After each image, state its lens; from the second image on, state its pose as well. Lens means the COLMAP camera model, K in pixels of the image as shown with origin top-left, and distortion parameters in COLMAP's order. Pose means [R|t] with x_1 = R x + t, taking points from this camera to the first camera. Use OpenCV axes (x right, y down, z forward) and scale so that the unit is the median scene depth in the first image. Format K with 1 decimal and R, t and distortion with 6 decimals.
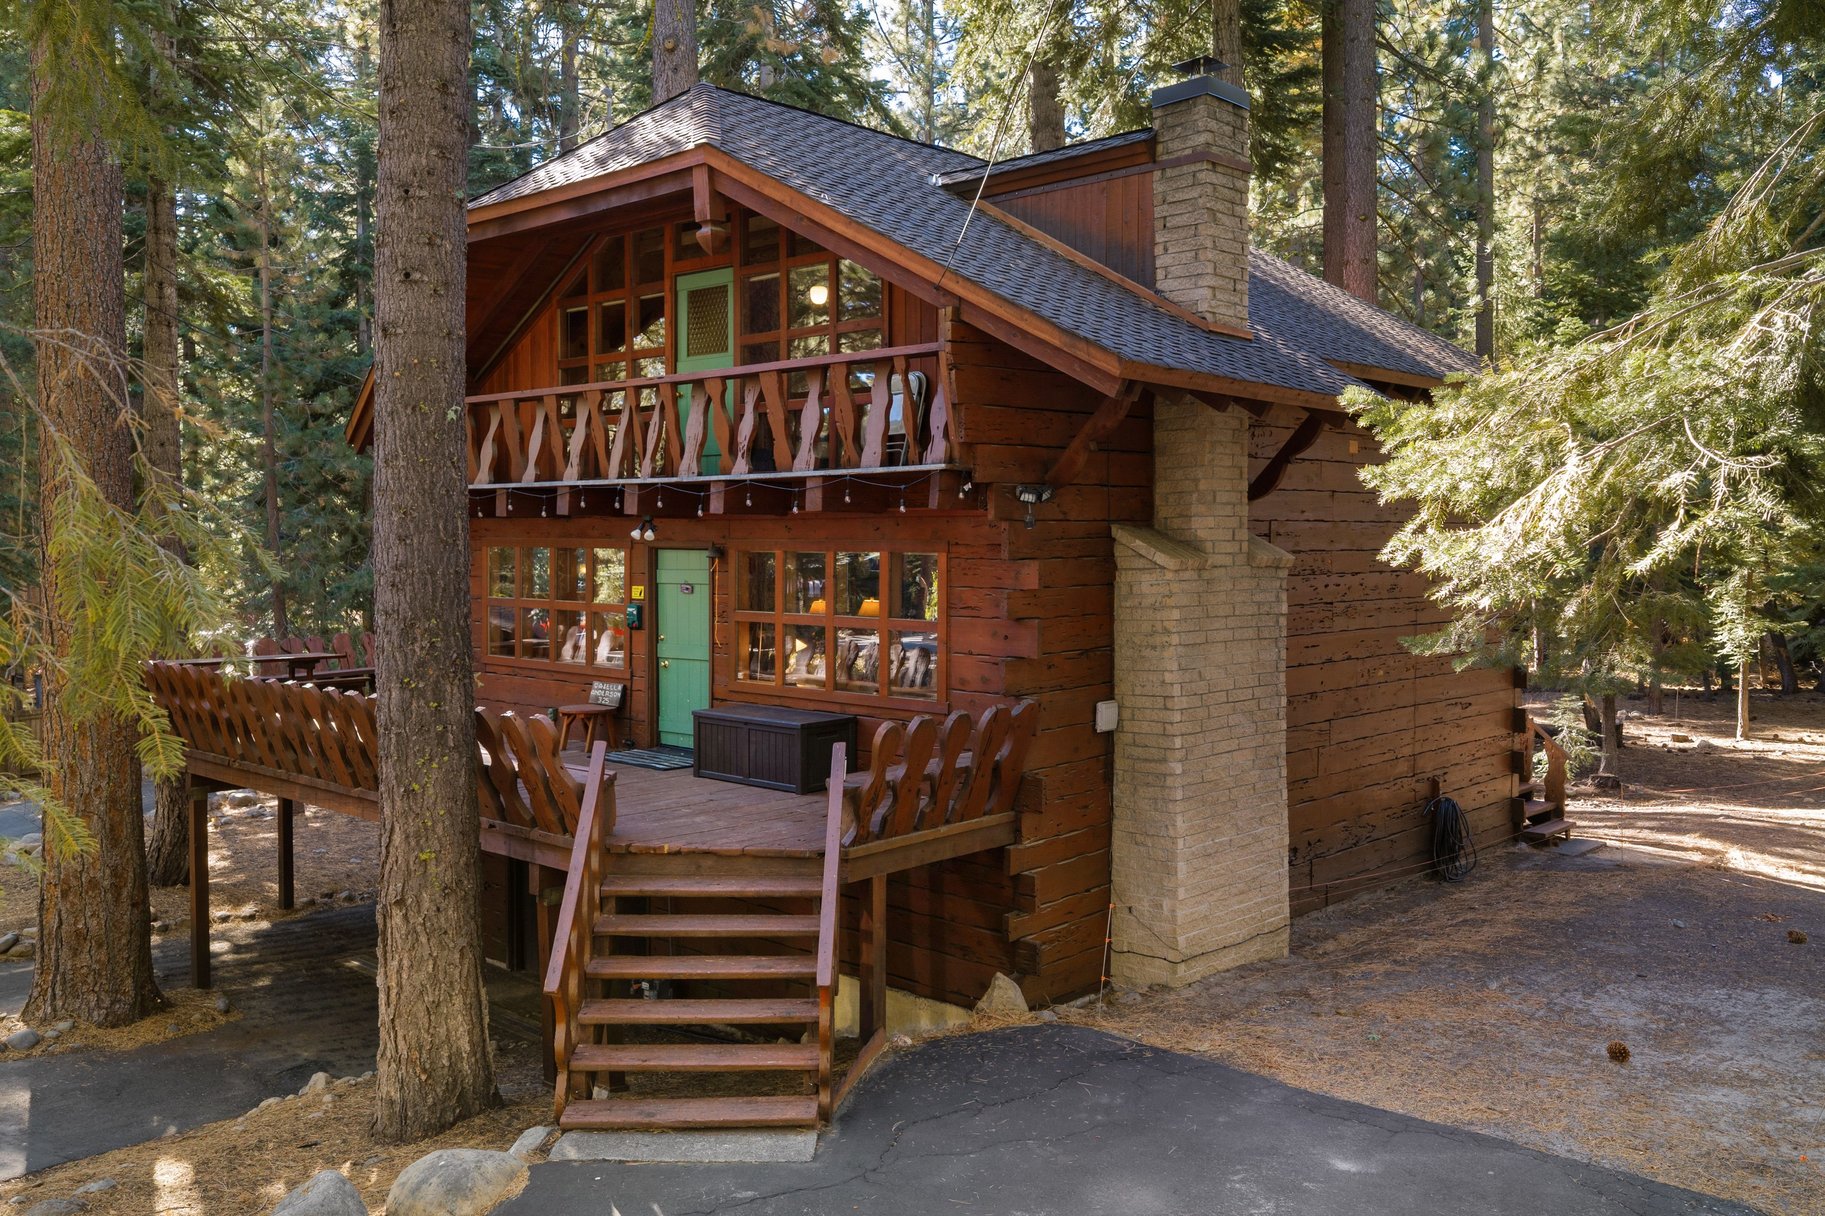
lens RADIAL K [[1522.2, 0, 885.1], [0, 1522.2, 595.6], [0, 0, 1]] dist [0.004673, -0.000580]
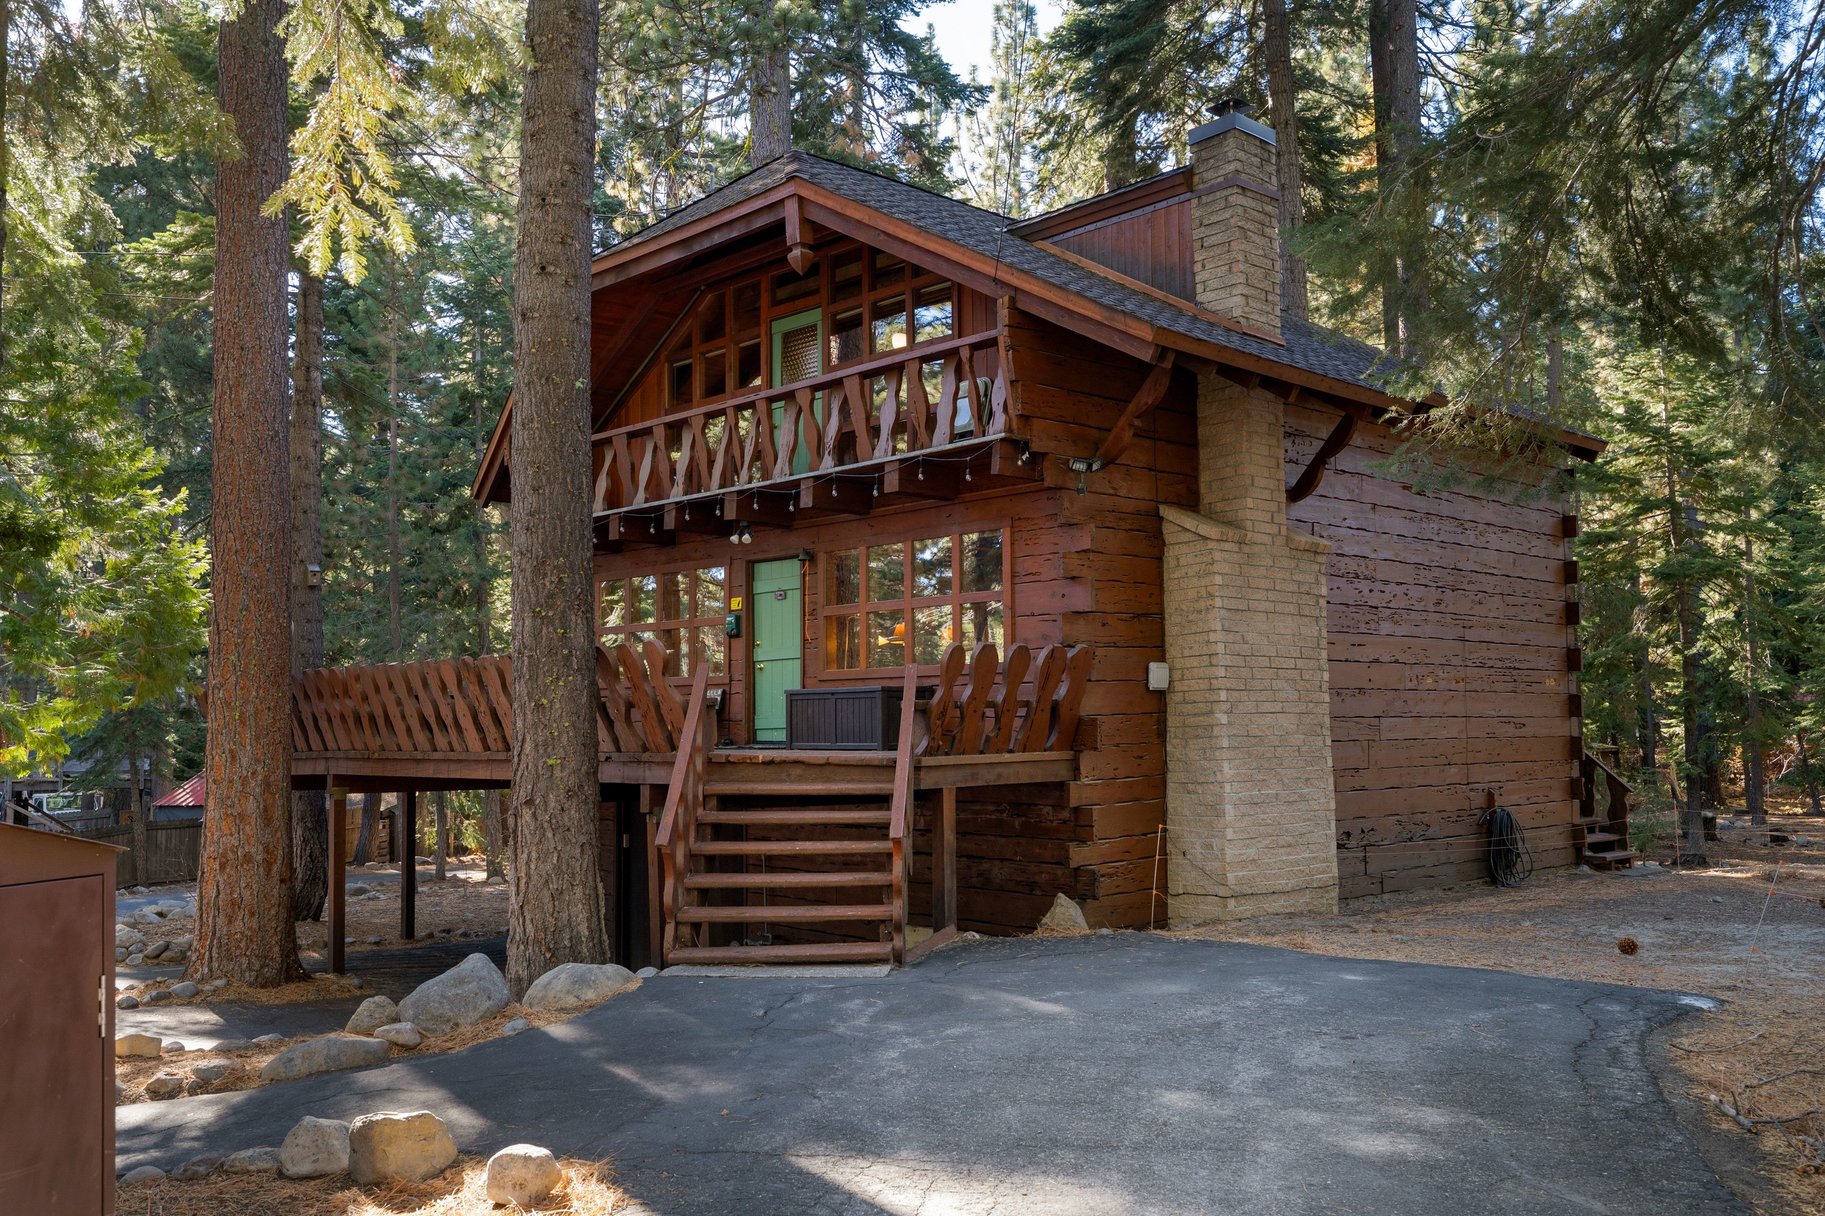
lens RADIAL K [[1522.2, 0, 910.7], [0, 1522.2, 611.5], [0, 0, 1]] dist [0.004673, -0.000580]
pose [[0.998856, -0.011901, -0.046315, 0.017747], [0.007720, 0.995964, -0.089424, 0.128431], [0.047192, 0.088964, 0.994916, -0.109009]]
